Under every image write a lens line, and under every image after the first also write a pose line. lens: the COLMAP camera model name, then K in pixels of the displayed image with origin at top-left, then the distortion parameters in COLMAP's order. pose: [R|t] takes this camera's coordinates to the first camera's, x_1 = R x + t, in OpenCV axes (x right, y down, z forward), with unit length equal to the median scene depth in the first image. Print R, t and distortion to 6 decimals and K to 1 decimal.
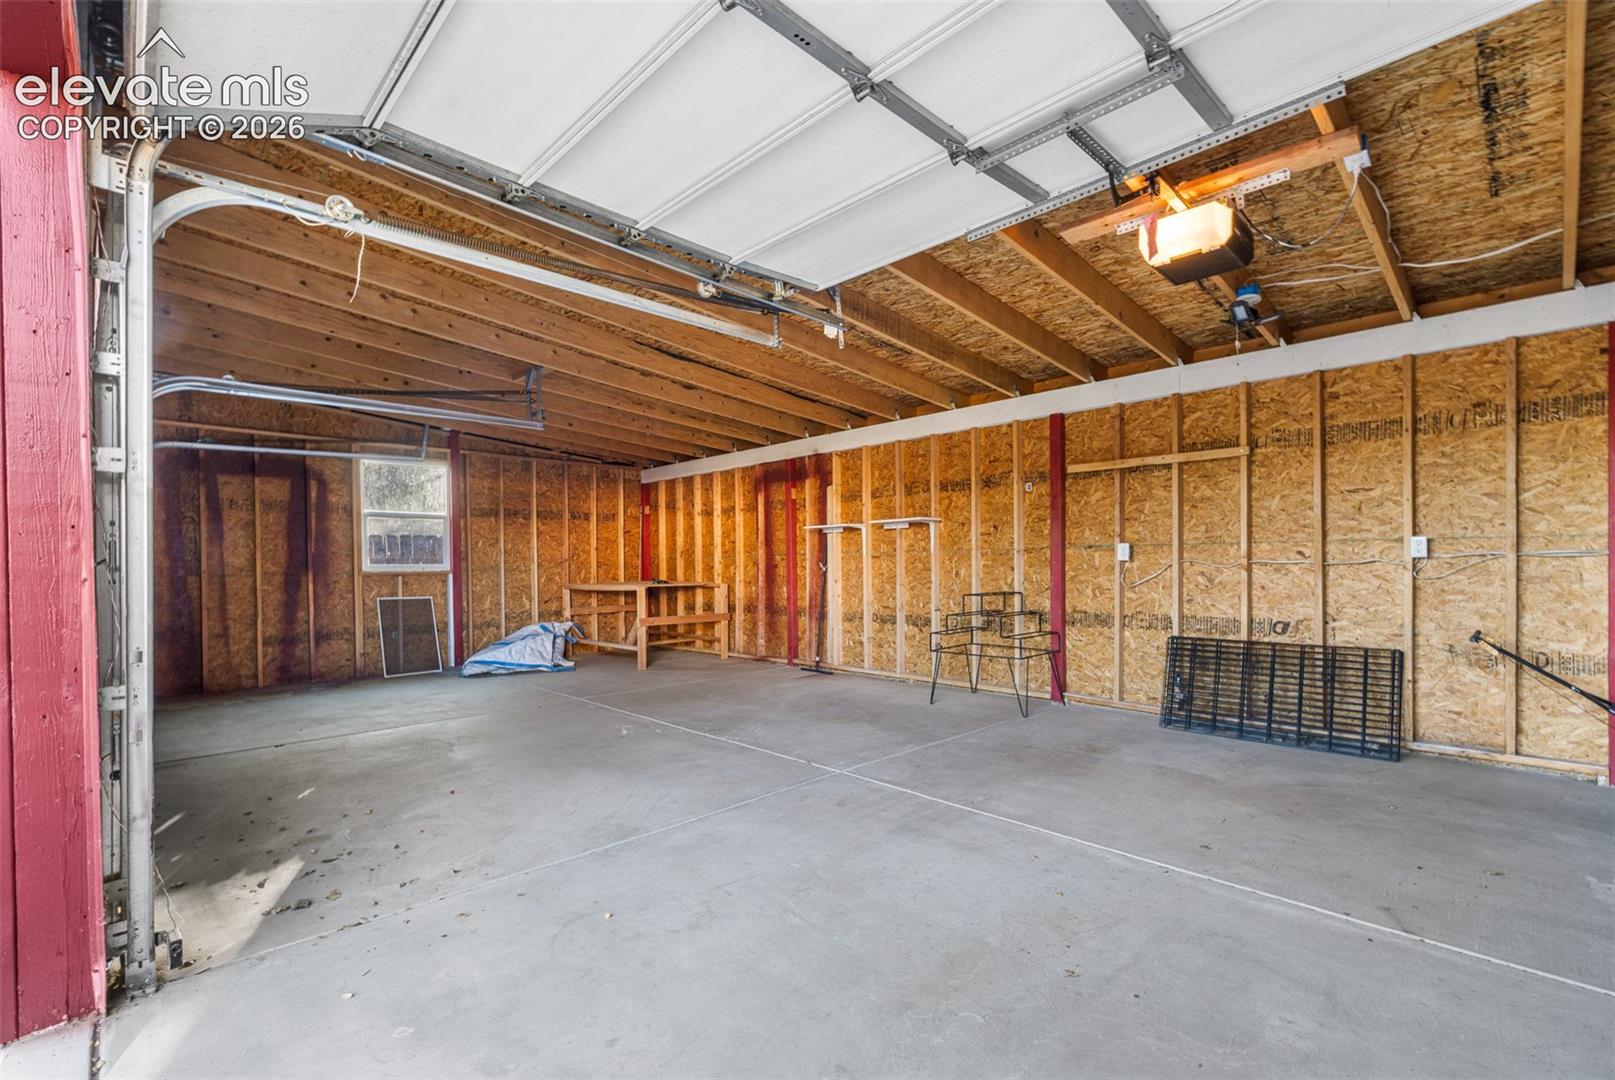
lens RADIAL K [[715.0, 0, 791.2], [0, 715.0, 568.7], [0, 0, 1]] dist [-0.003165, 0.001854]
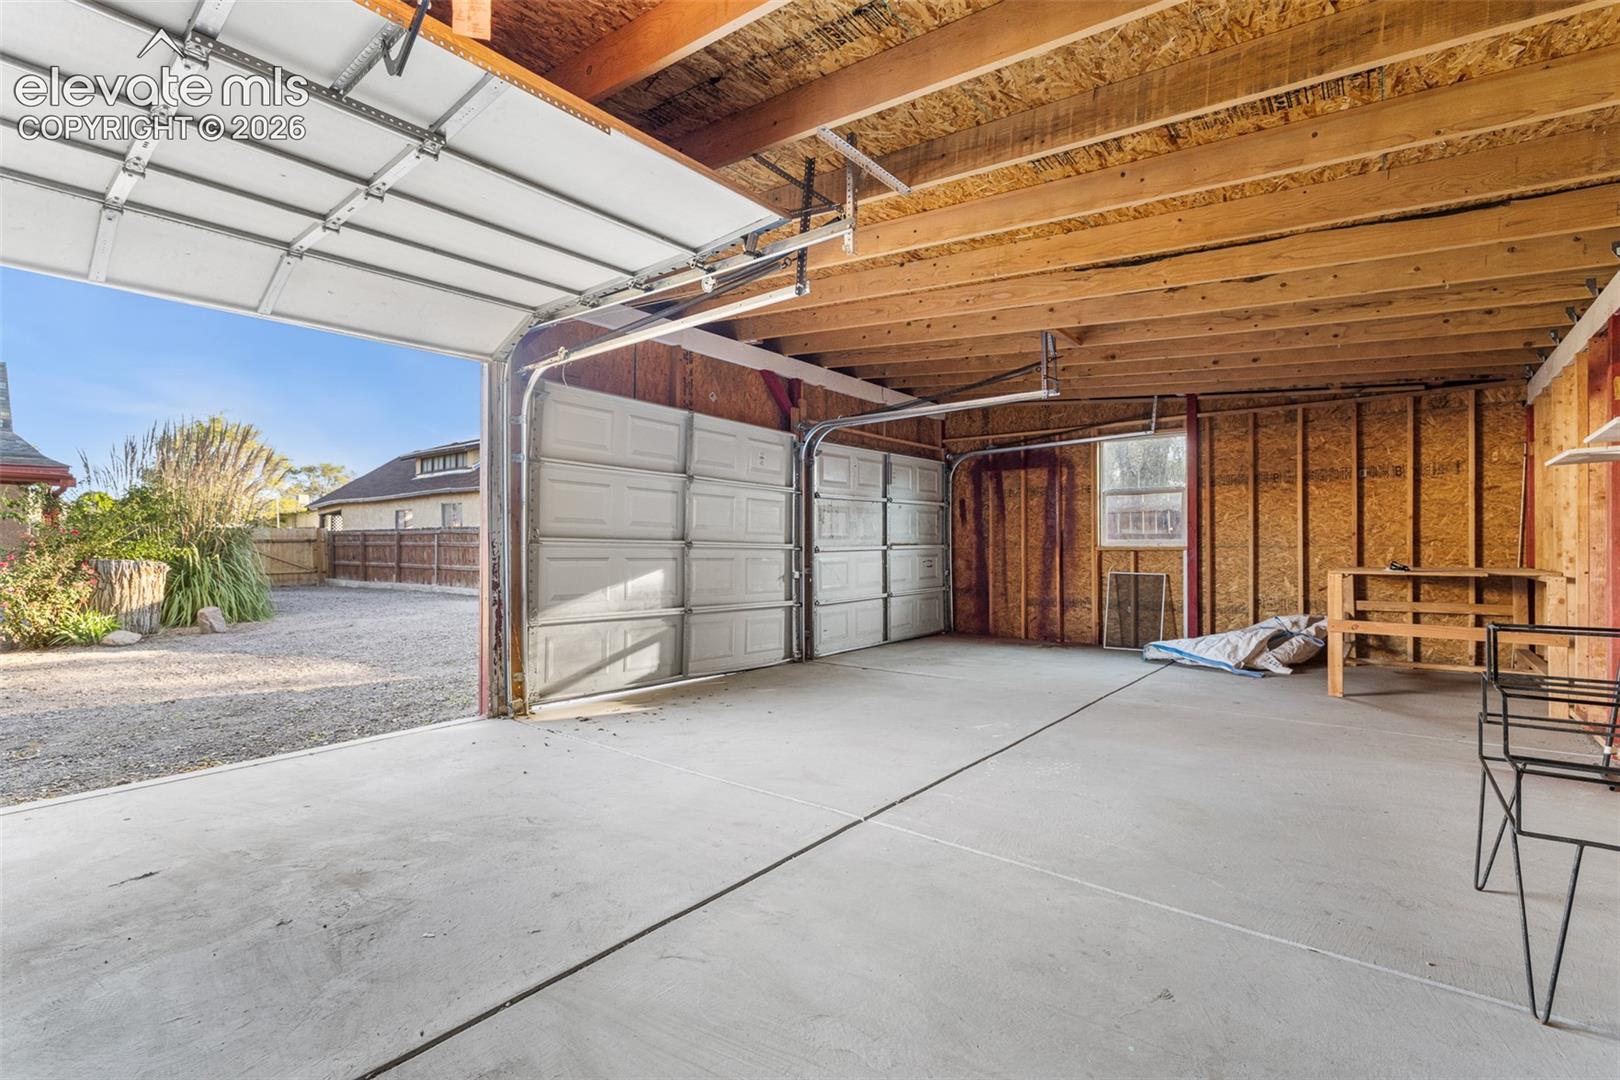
lens RADIAL K [[717.3, 0, 807.6], [0, 717.3, 539.6], [0, 0, 1]] dist [-0.003165, 0.001854]
pose [[0.125934, 0.001331, -0.992038, 0.414780], [-0.005655, 0.999984, 0.000624, -0.004548], [0.992023, 0.005531, 0.125939, 0.435557]]
